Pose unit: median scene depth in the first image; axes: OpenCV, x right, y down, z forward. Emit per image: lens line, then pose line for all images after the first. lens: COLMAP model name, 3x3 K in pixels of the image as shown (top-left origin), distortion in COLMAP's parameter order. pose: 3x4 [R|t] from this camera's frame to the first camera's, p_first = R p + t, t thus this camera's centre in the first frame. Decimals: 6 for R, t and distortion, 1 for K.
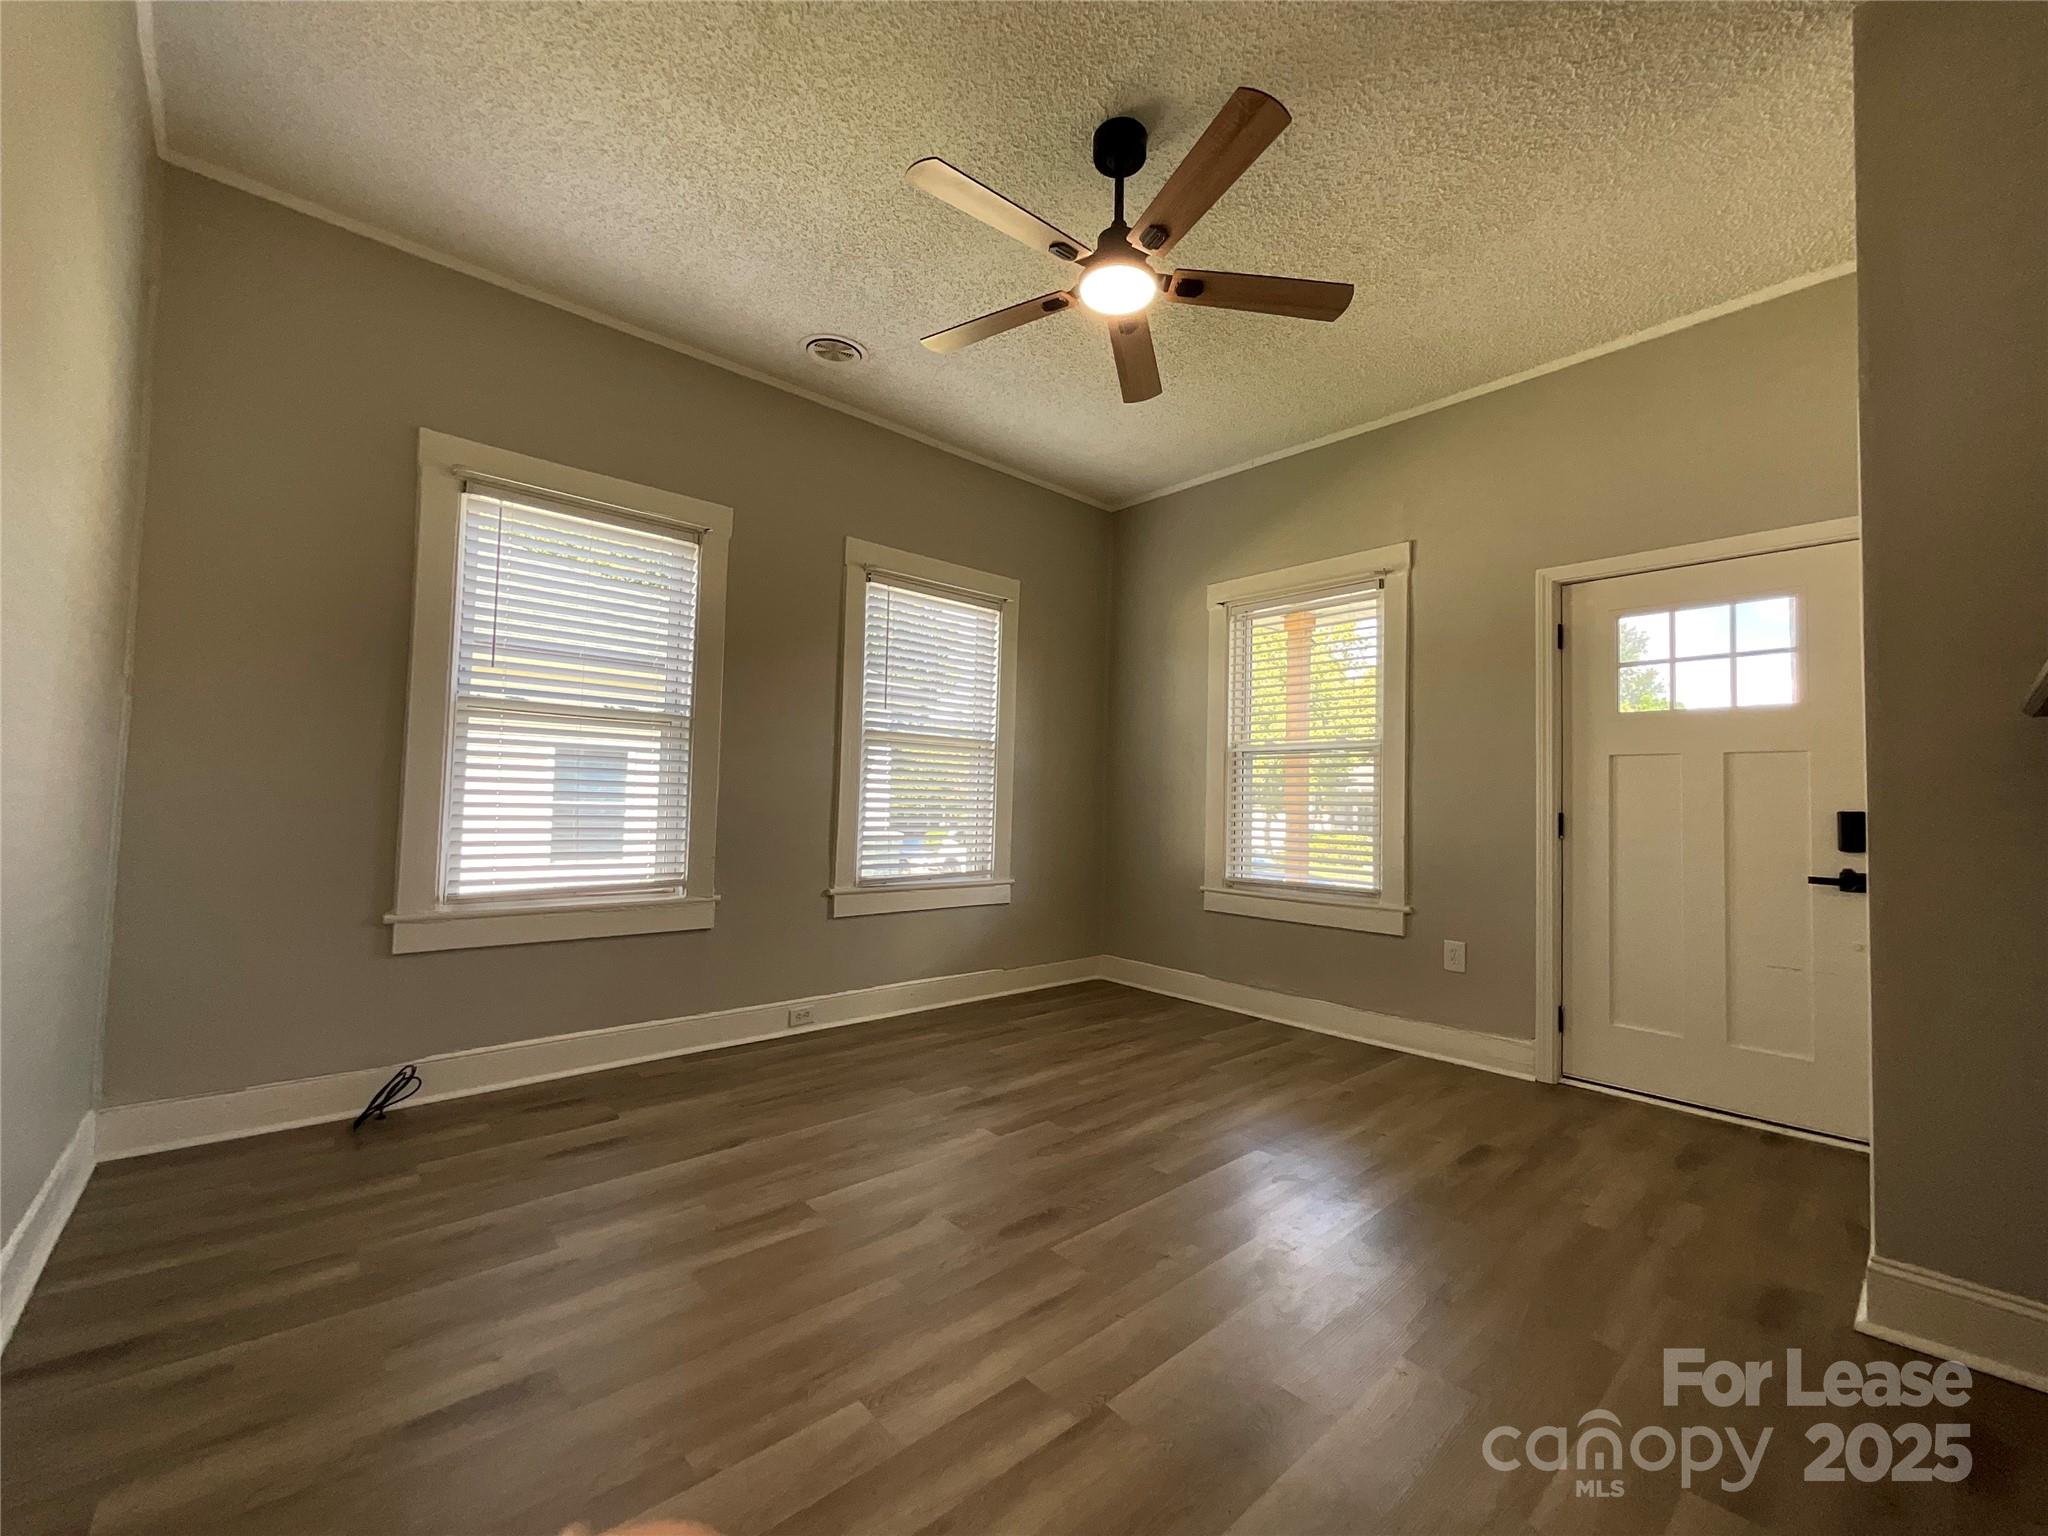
lens RADIAL K [[817.8, 0, 1024.0], [0, 817.8, 768.0], [0, 0, 1]] dist [0.000786, 0.000512]
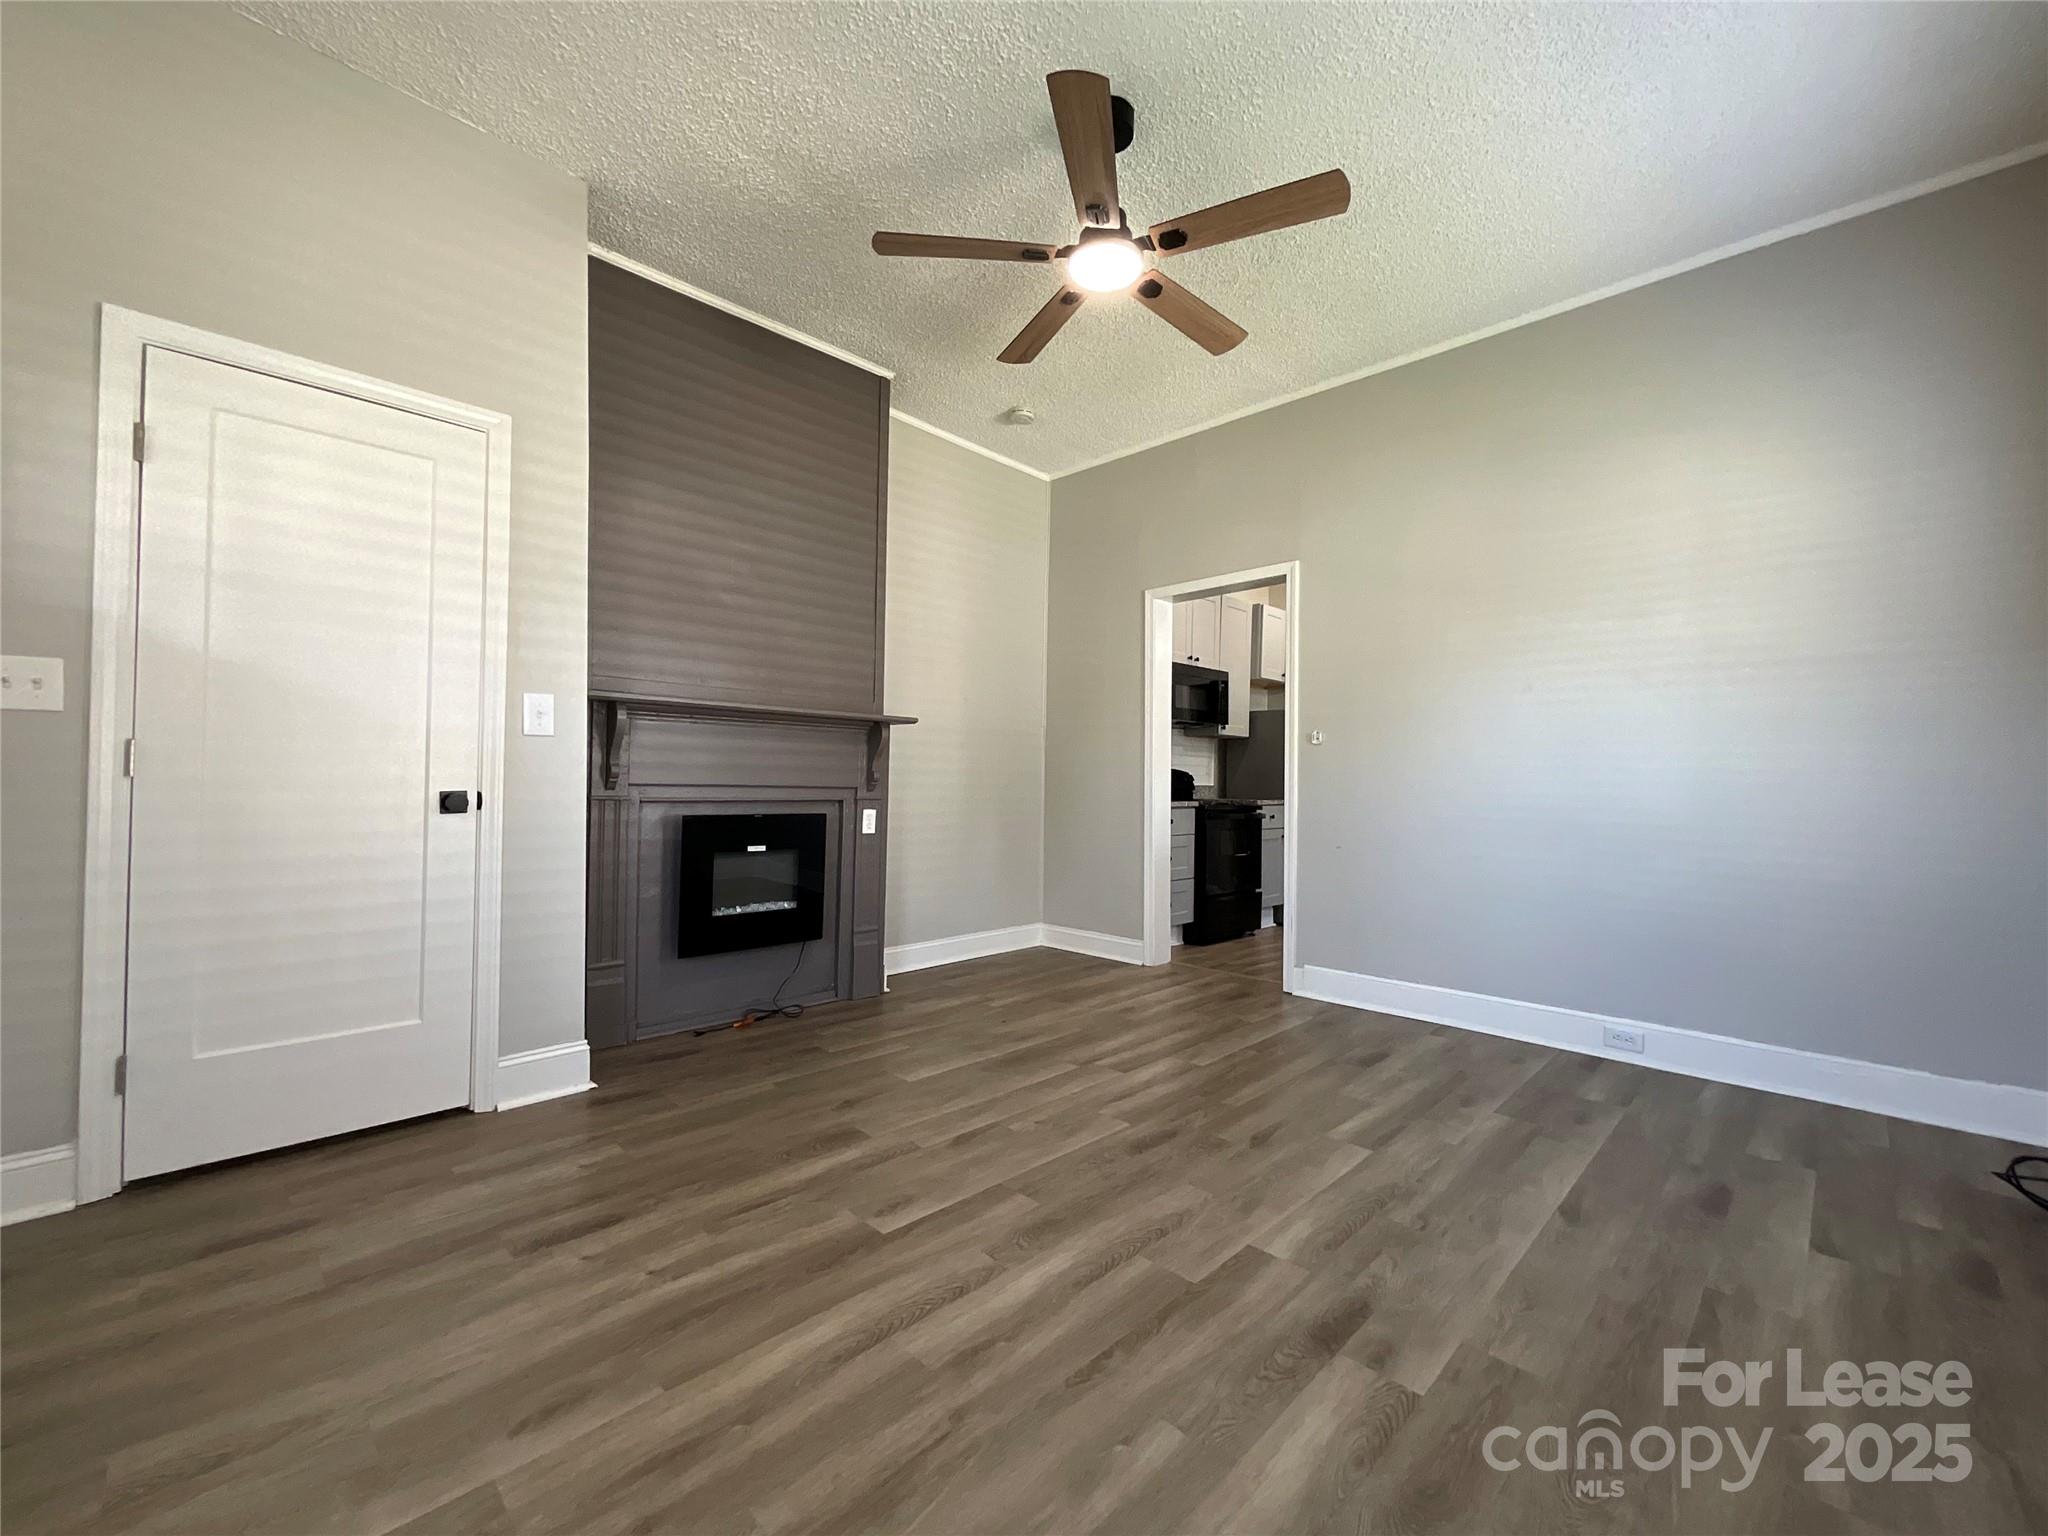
lens RADIAL K [[817.8, 0, 1024.0], [0, 817.8, 768.0], [0, 0, 1]] dist [0.000786, 0.000512]
pose [[-0.997550, -0.038205, -0.058605, 0.218337], [-0.034823, 0.997728, -0.057680, 0.097893], [0.060676, -0.055498, -0.996613, 1.731844]]
